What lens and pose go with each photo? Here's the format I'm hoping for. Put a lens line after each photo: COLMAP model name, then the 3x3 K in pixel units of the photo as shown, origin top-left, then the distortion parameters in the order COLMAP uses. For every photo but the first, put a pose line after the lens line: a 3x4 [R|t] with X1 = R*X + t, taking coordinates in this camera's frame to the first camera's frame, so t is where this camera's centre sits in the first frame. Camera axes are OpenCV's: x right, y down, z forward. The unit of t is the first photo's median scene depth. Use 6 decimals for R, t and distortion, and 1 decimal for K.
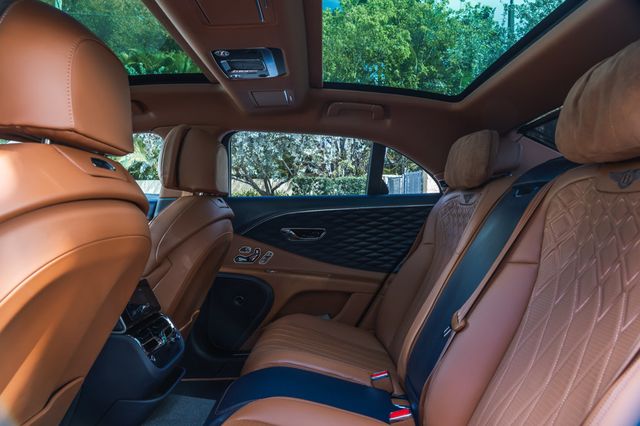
lens RADIAL K [[428.8, 0, 320.0], [0, 428.8, 213.0], [0, 0, 1]] dist [-0.001467, 0.001532]
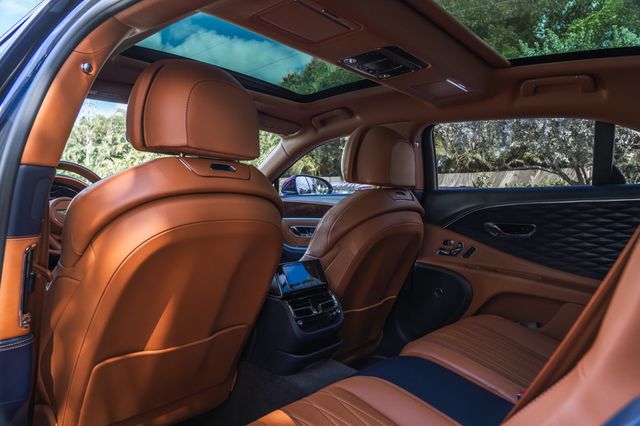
lens RADIAL K [[436.9, 0, 320.0], [0, 436.9, 213.0], [0, 0, 1]] dist [-0.008257, 0.000064]
pose [[0.782458, 0.022481, -0.622297, 0.257740], [-0.012746, 0.999717, 0.020089, 0.000232], [0.622573, -0.007787, 0.782523, 0.037986]]
